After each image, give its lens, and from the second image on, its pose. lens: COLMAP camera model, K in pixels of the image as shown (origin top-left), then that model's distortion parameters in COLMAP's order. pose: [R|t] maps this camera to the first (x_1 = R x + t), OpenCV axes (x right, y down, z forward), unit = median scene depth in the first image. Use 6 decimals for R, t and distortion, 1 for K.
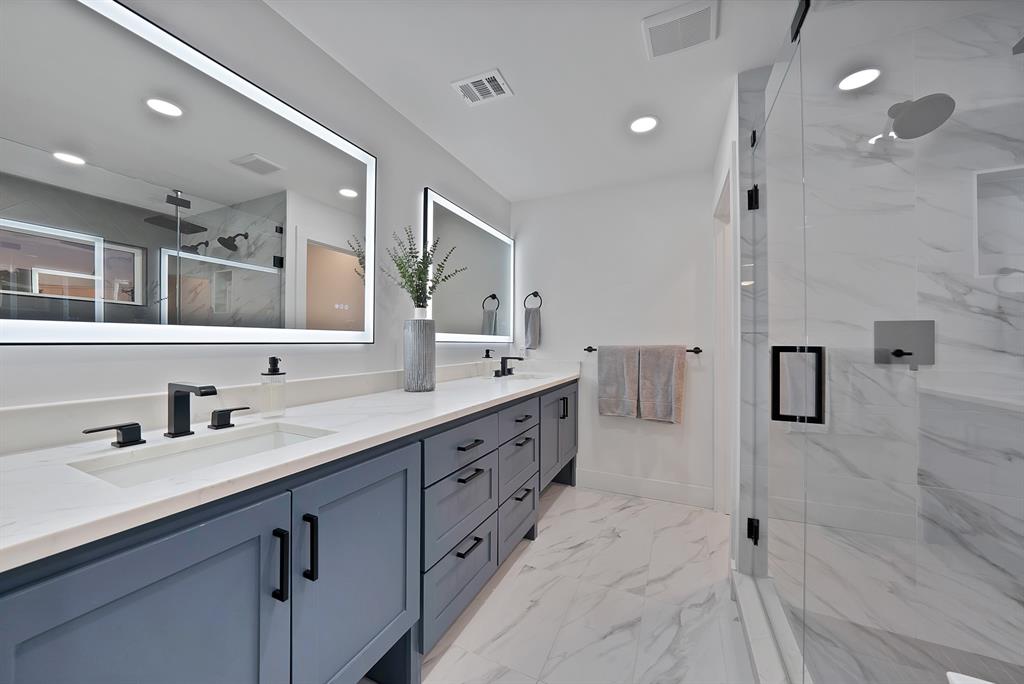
lens RADIAL K [[372.6, 0, 514.5], [0, 372.6, 337.2], [0, 0, 1]] dist [-0.021941, 0.004096]
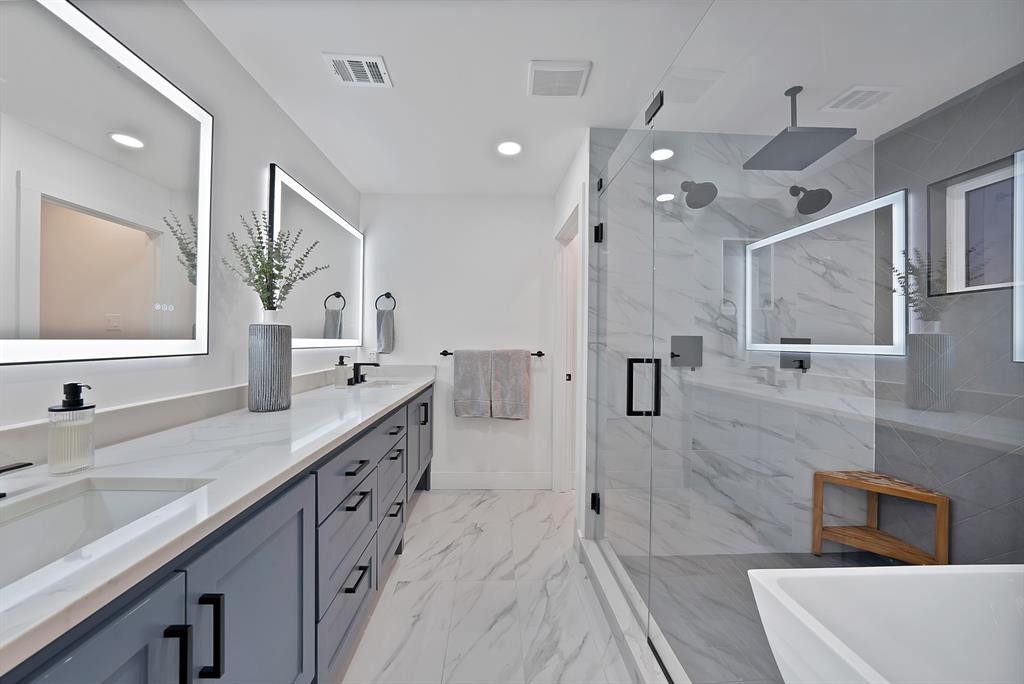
lens RADIAL K [[372.6, 0, 518.3], [0, 372.6, 339.9], [0, 0, 1]] dist [-0.021941, 0.004096]
pose [[0.889816, 0.007193, 0.456262, -0.158693], [-0.013396, 0.999857, 0.010361, -0.032516], [-0.456122, -0.015332, 0.889785, 0.014816]]
